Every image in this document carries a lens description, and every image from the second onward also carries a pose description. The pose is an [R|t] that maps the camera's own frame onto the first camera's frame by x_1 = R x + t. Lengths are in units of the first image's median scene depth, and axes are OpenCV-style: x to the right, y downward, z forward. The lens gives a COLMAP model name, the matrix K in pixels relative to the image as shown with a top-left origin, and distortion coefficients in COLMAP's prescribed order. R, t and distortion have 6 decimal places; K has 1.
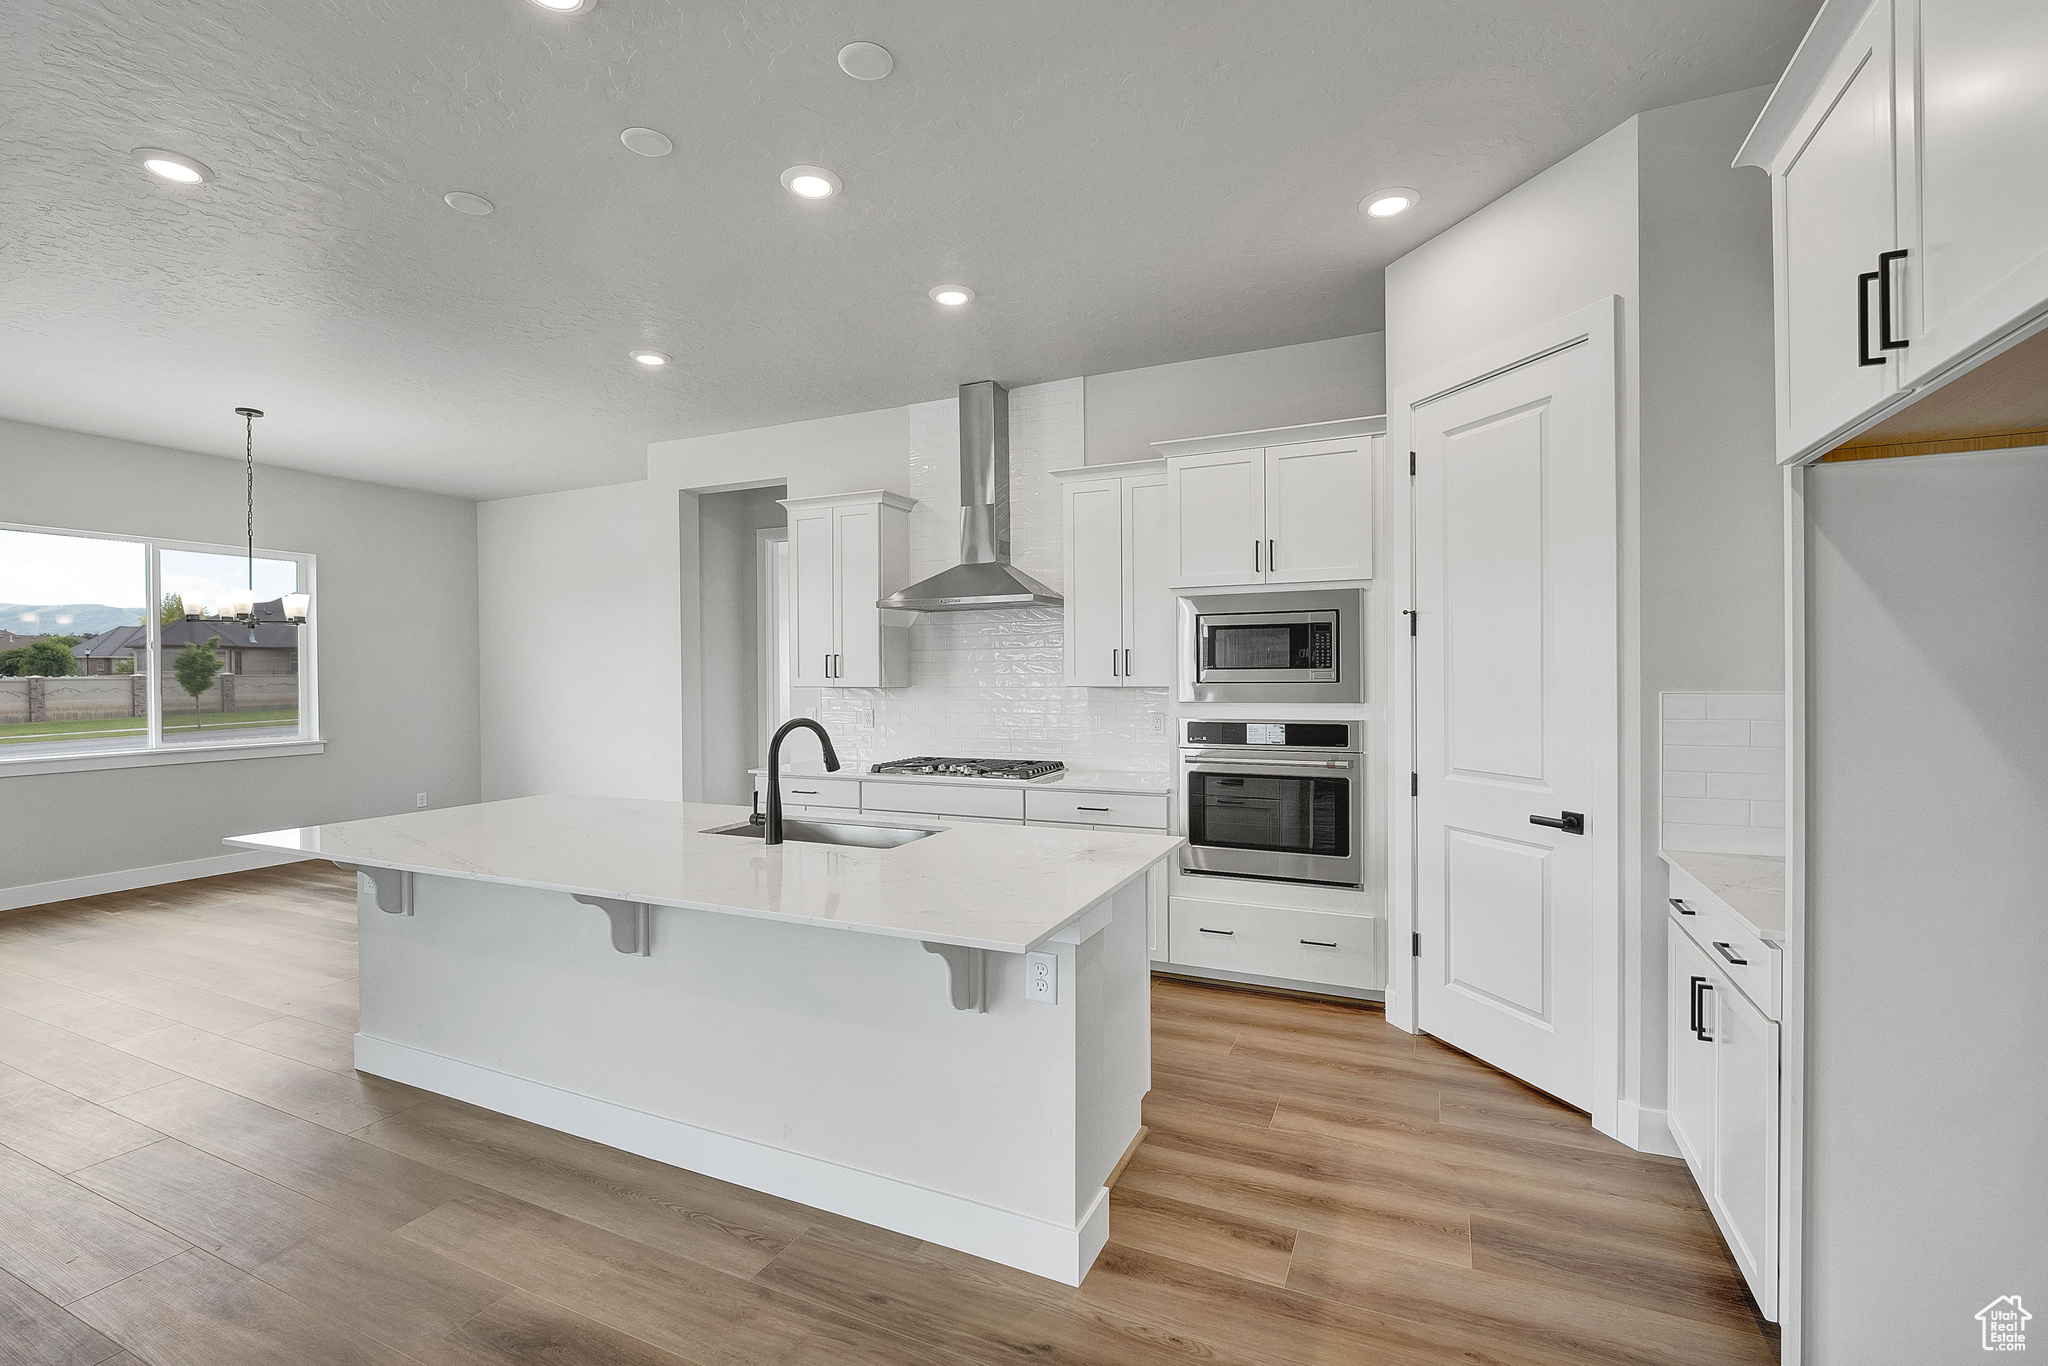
lens RADIAL K [[863.7, 0, 1039.0], [0, 863.7, 683.6], [0, 0, 1]] dist [-0.009433, -0.000968]
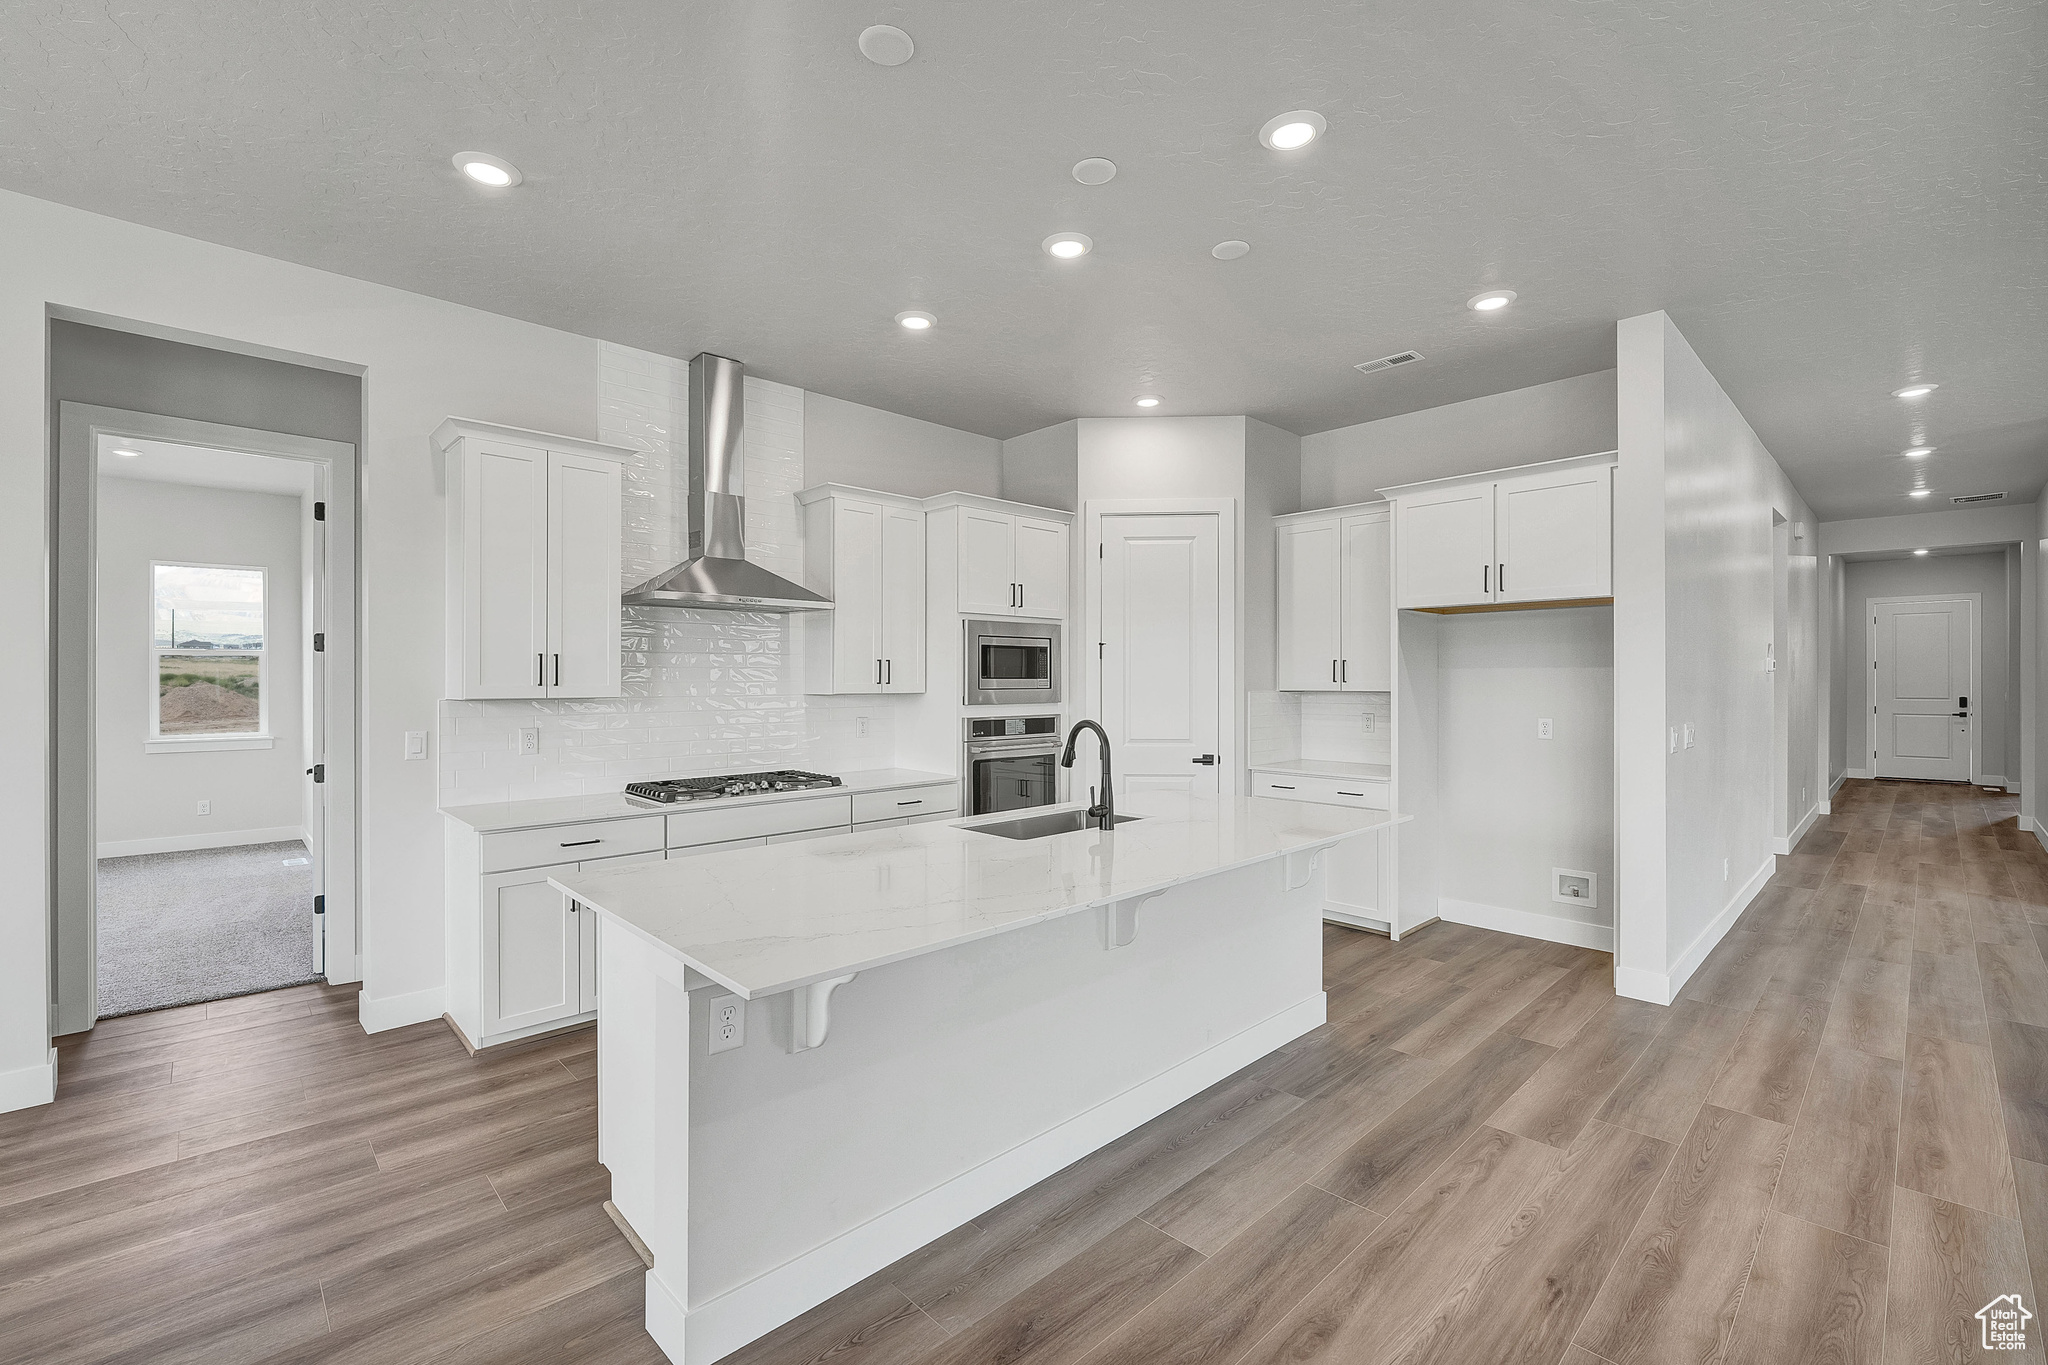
lens RADIAL K [[863.7, 0, 1035.0], [0, 863.7, 680.8], [0, 0, 1]] dist [-0.009433, -0.000968]
pose [[0.384140, 0.007820, 0.923242, -0.973513], [0.009922, 0.999871, -0.012597, 0.003354], [-0.923222, 0.013999, 0.384013, 0.451835]]
